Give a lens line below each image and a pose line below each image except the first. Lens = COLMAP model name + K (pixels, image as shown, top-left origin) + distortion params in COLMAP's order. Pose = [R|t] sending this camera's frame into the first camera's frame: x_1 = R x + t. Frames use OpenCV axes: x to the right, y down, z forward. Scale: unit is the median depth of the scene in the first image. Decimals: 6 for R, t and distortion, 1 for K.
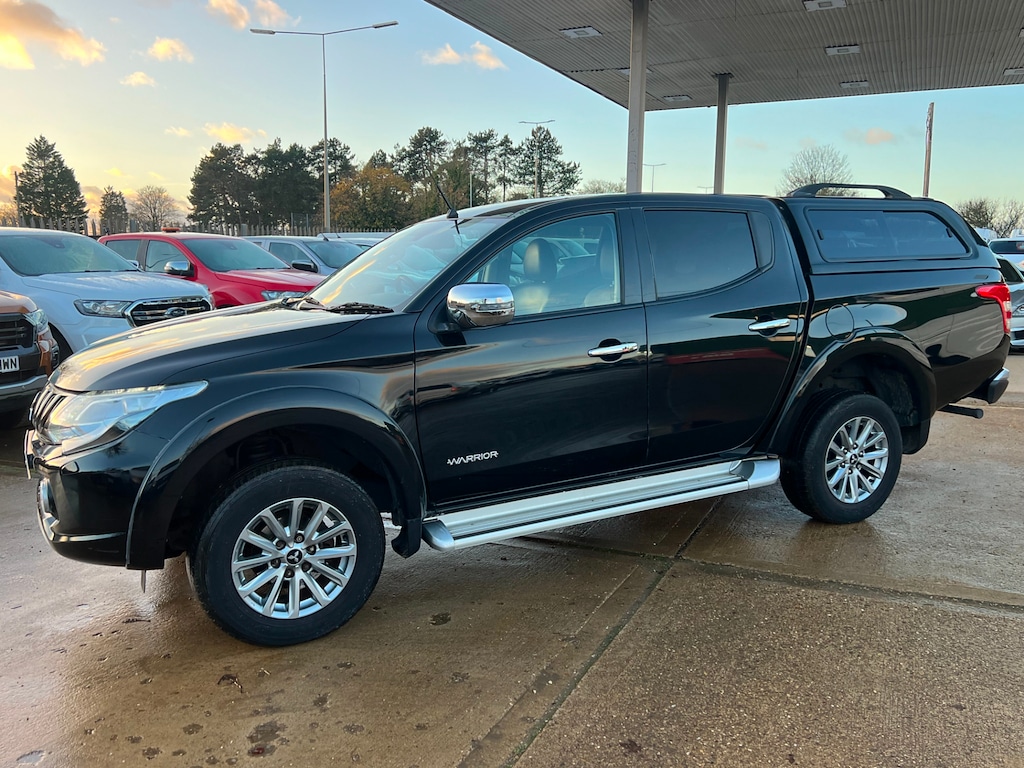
lens RADIAL K [[864.4, 0, 508.4], [0, 864.4, 386.0], [0, 0, 1]] dist [0.091640, -0.144413]
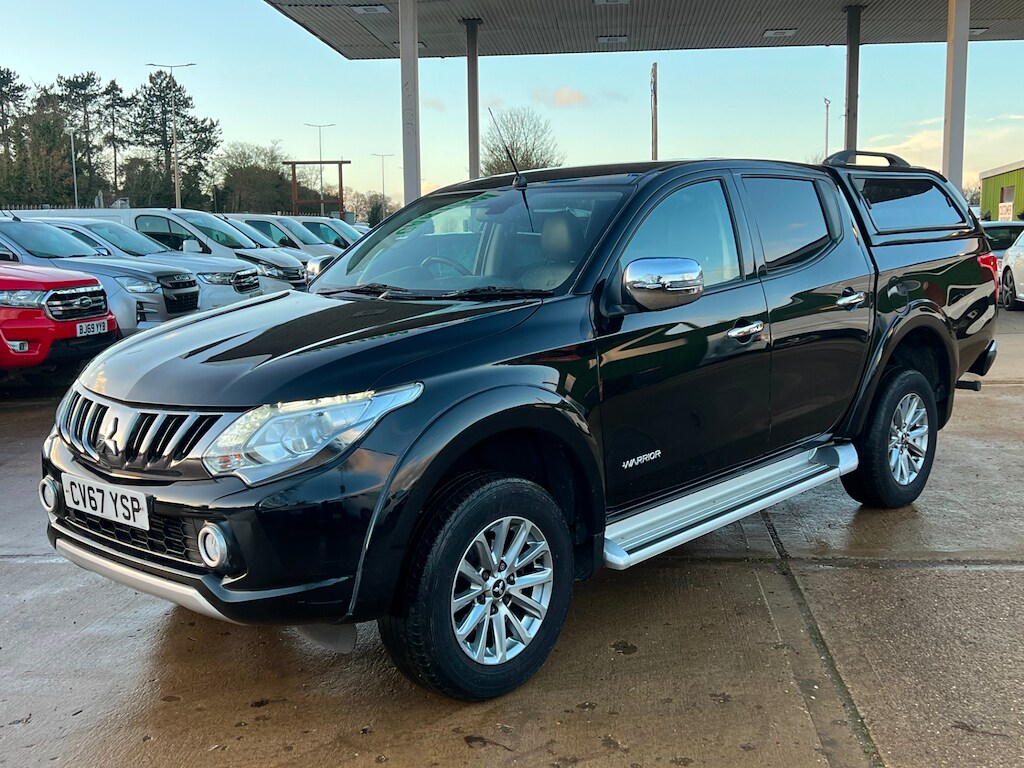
lens RADIAL K [[1094.0, 0, 511.5], [0, 1094.0, 383.1], [0, 0, 1]] dist [0.129695, -0.259456]
pose [[0.943792, -0.058359, 0.325346, -0.370693], [0.064703, 0.997867, -0.008702, 0.005654], [-0.324145, 0.029263, 0.945555, -0.005983]]
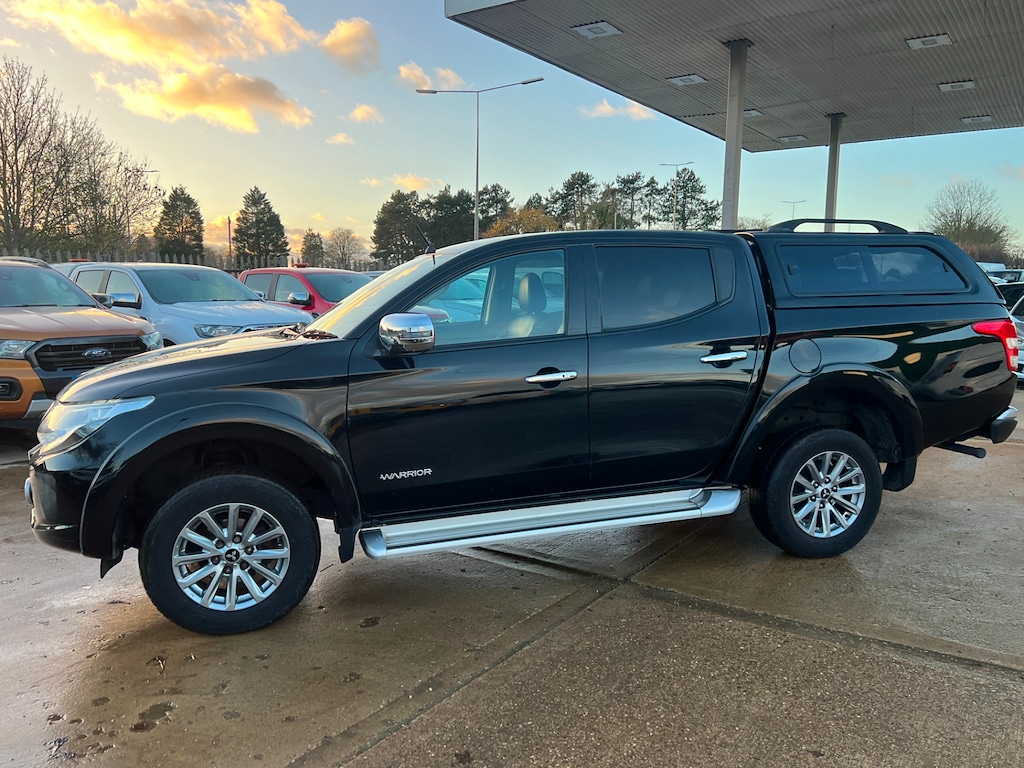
lens RADIAL K [[793.9, 0, 505.4], [0, 793.9, 387.7], [0, 0, 1]] dist [0.076586, -0.091156]
pose [[0.983512, 0.026766, -0.178851, 0.181973], [-0.031151, 0.999278, -0.021757, -0.005293], [0.178140, 0.026969, 0.983636, 0.028136]]
